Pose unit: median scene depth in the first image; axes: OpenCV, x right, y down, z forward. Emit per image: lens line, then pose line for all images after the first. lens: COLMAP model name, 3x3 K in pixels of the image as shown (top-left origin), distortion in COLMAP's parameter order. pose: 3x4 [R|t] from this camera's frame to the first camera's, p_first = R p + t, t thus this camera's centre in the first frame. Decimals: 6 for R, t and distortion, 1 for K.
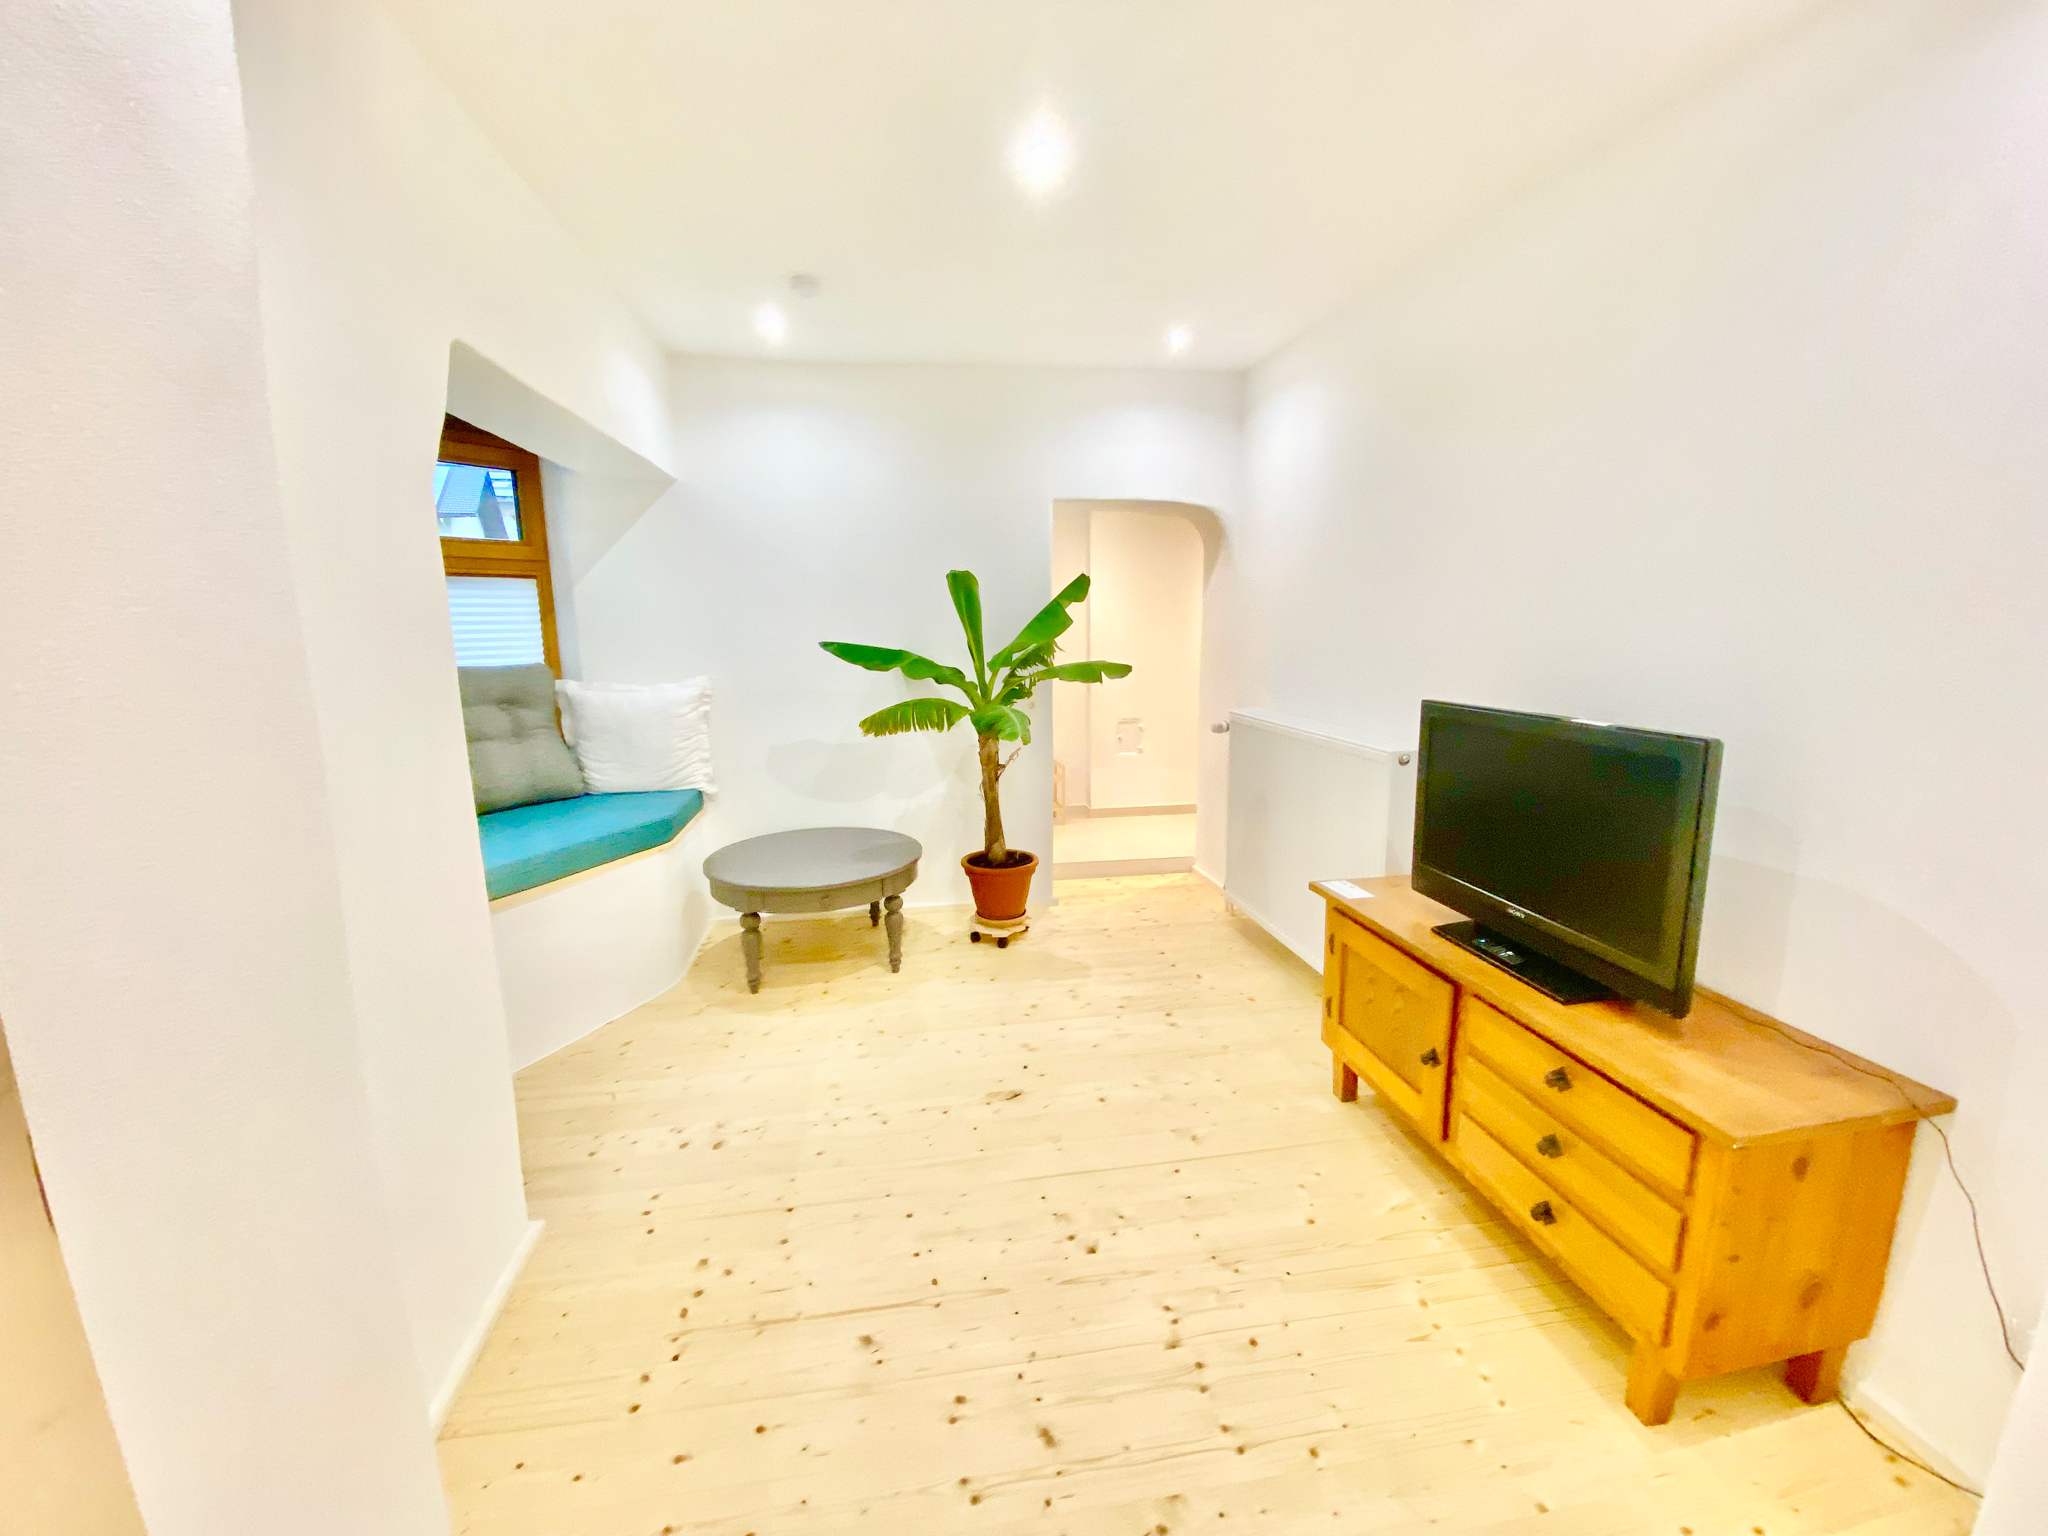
lens RADIAL K [[825.8, 0, 1021.7], [0, 825.8, 756.1], [0, 0, 1]] dist [-0.016977, -0.001115]
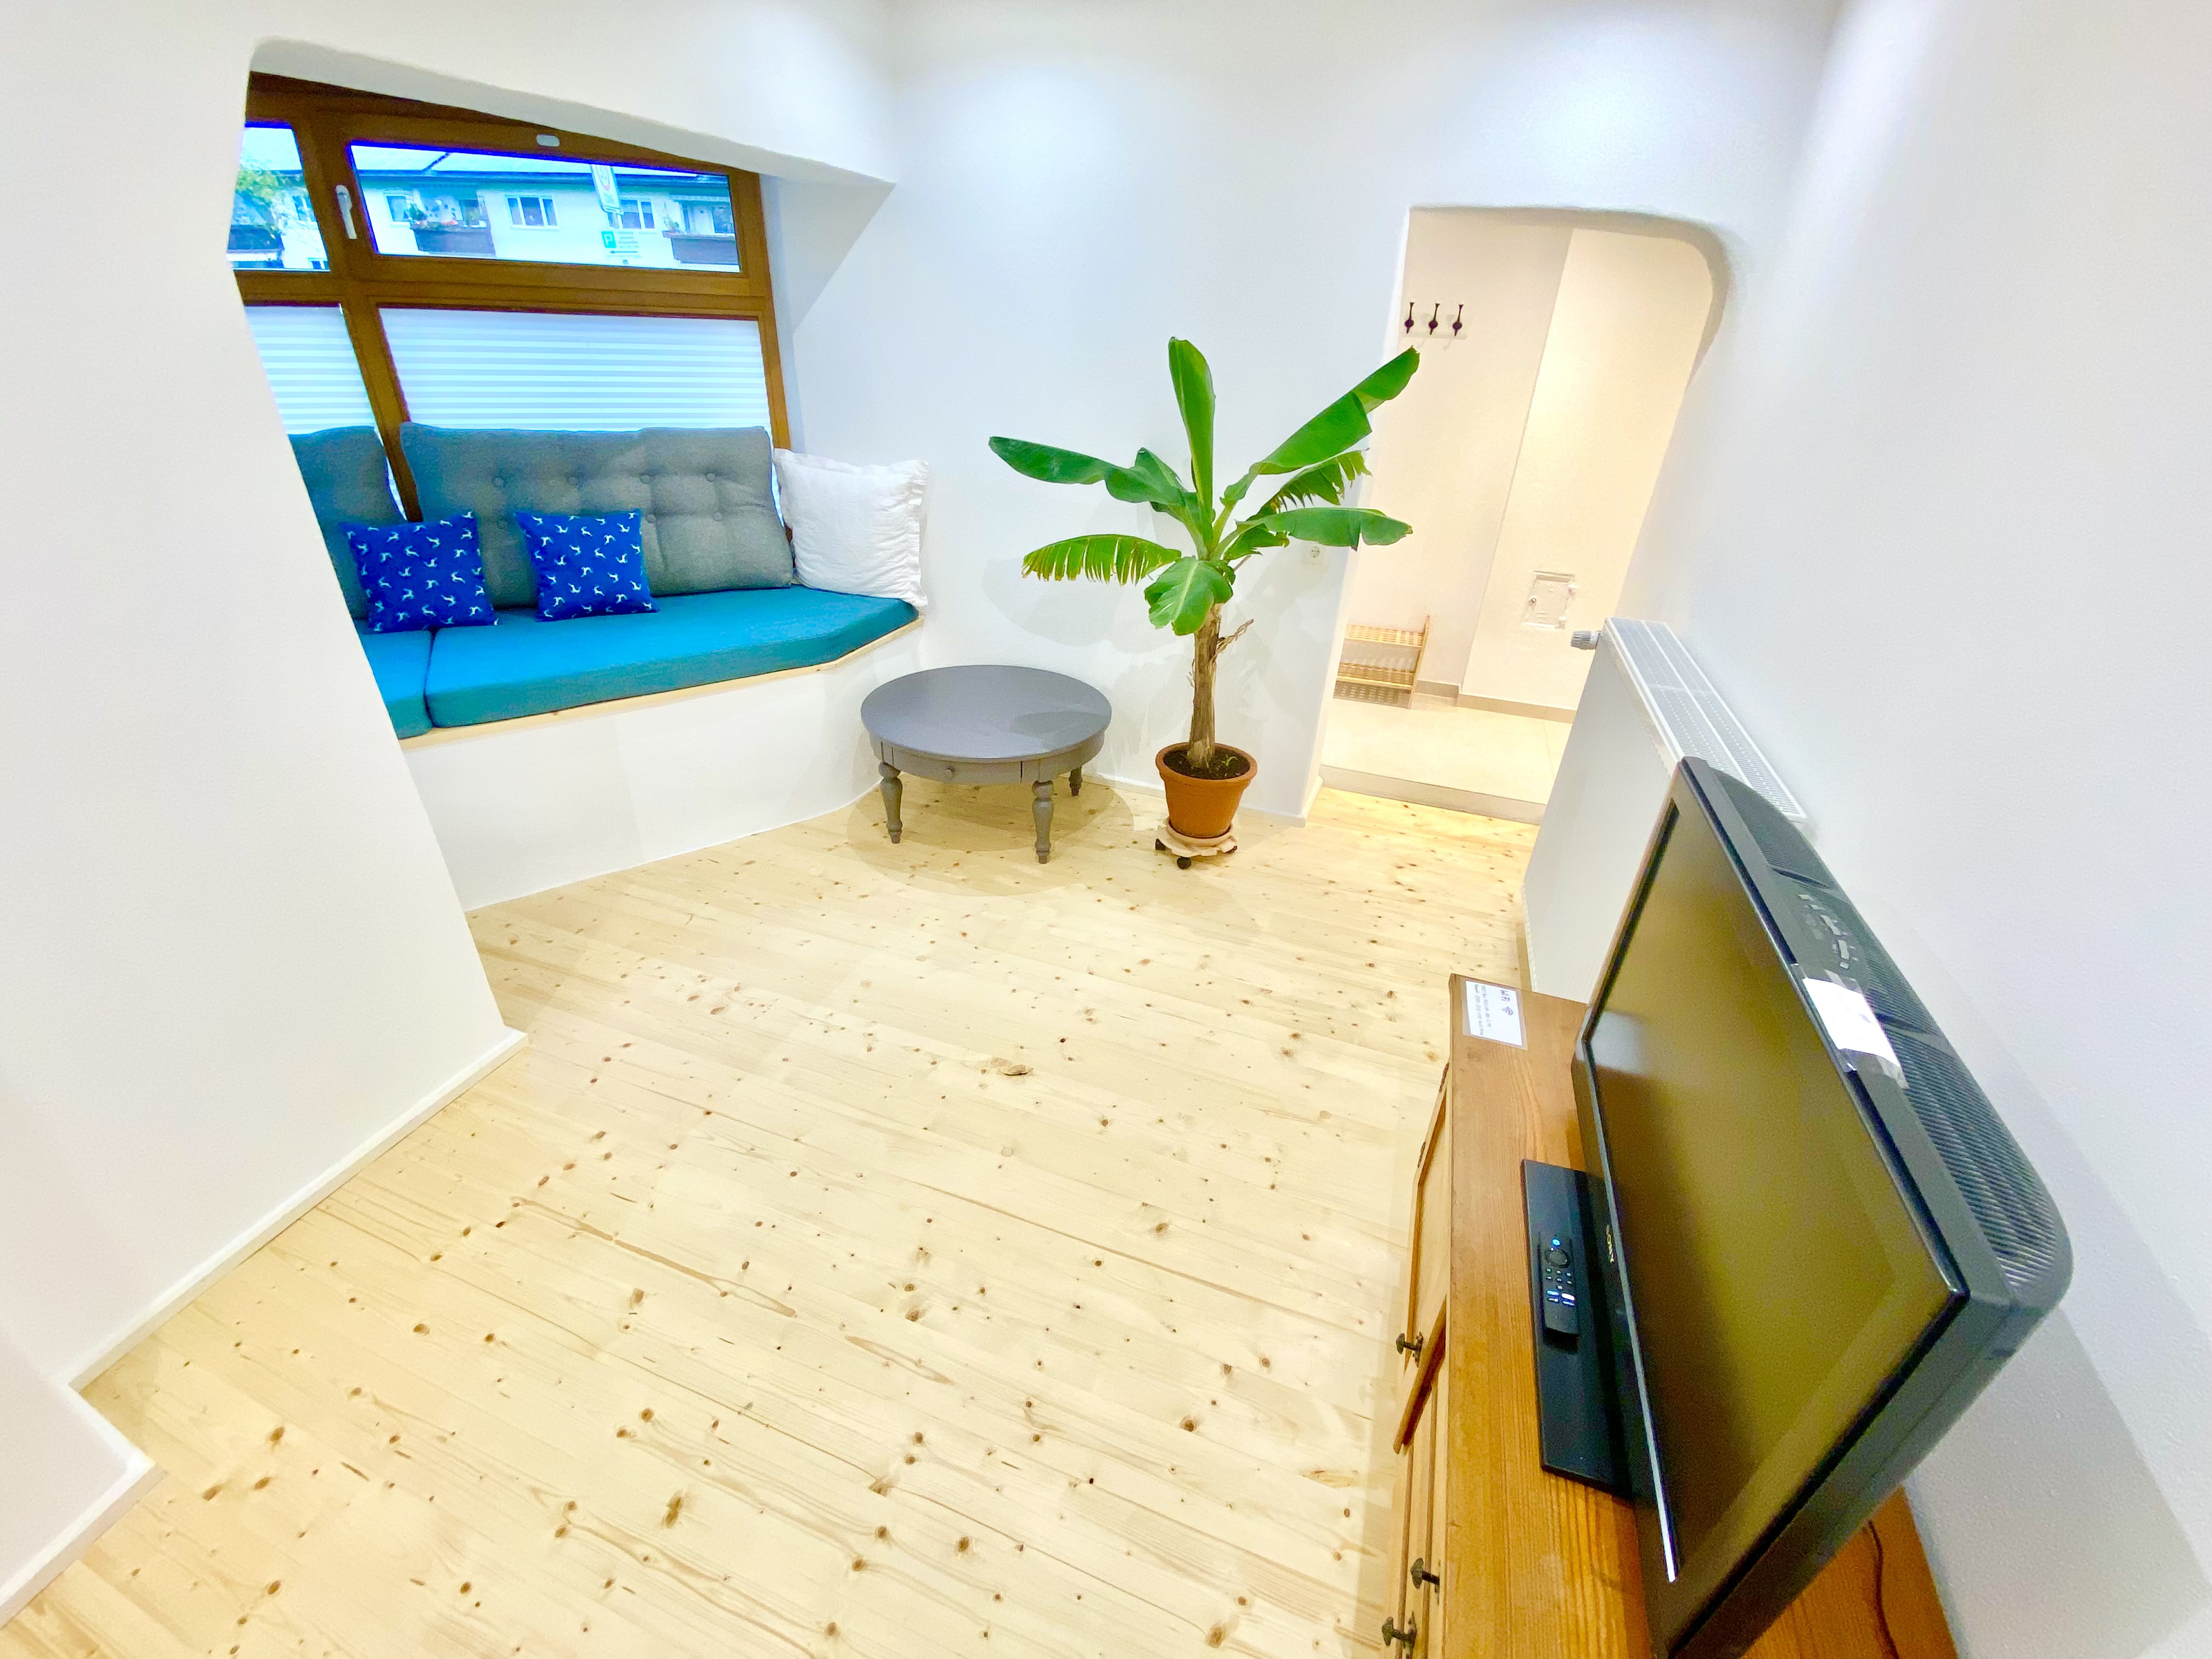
lens RADIAL K [[892.0, 0, 1090.2], [0, 892.0, 843.4], [0, 0, 1]] dist [-0.016977, -0.001115]
pose [[0.874425, 0.278415, -0.397325, 0.238411], [-0.131182, 0.924129, 0.358856, -0.089375], [0.467090, -0.261671, 0.844604, 0.239078]]
